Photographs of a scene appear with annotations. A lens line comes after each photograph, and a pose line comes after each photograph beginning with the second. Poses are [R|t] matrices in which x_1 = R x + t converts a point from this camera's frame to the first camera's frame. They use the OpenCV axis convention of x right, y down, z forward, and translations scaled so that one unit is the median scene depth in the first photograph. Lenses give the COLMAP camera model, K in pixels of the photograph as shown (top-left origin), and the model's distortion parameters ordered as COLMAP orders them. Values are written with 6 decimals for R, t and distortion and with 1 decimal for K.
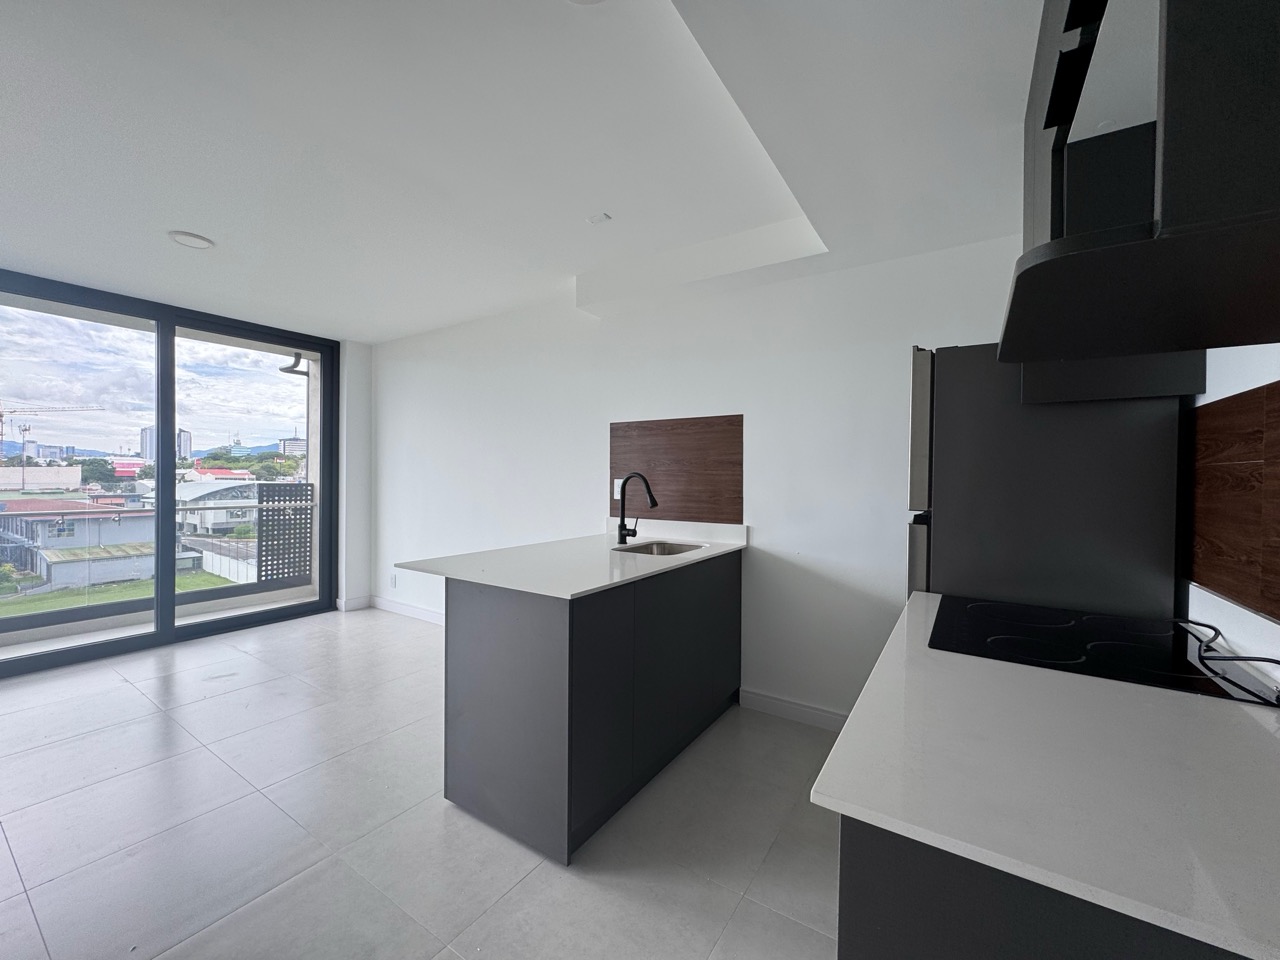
lens RADIAL K [[510.8, 0, 640.0], [0, 510.8, 480.0], [0, 0, 1]] dist [-0.002530, -0.000135]
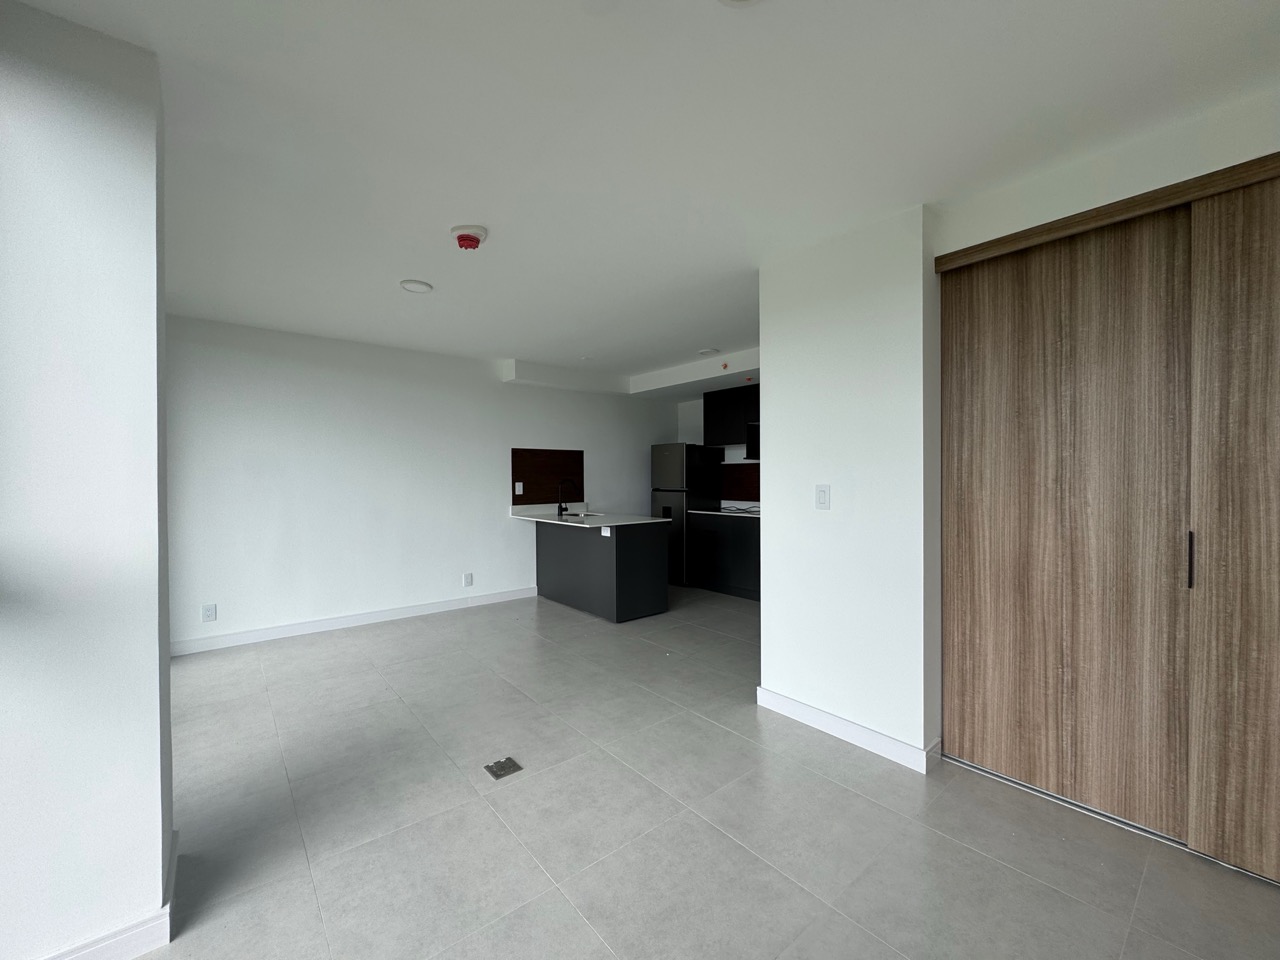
lens RADIAL K [[510.8, 0, 640.0], [0, 510.8, 480.0], [0, 0, 1]] dist [-0.002530, -0.000135]
pose [[0.289499, -0.016487, 0.957036, -1.797739], [0.013288, 0.999825, 0.013204, -0.031439], [-0.957086, 0.008895, 0.289667, 0.159796]]
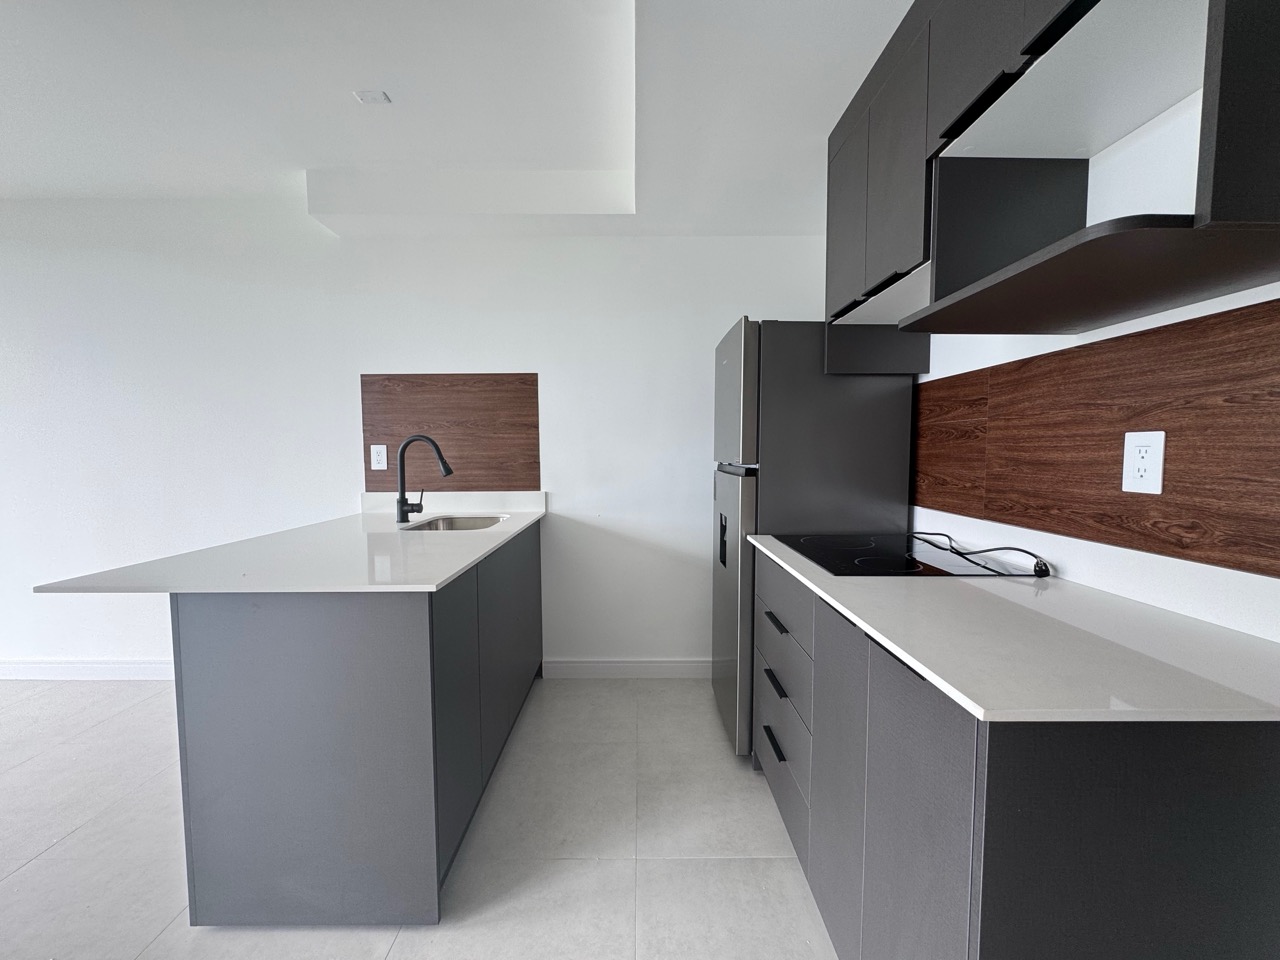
lens RADIAL K [[510.8, 0, 640.0], [0, 510.8, 480.0], [0, 0, 1]] dist [-0.002530, -0.000135]
pose [[0.834245, -0.044404, 0.549604, -0.166428], [0.014839, 0.998199, 0.058122, 0.015104], [-0.551195, -0.040333, 0.833401, 0.112310]]
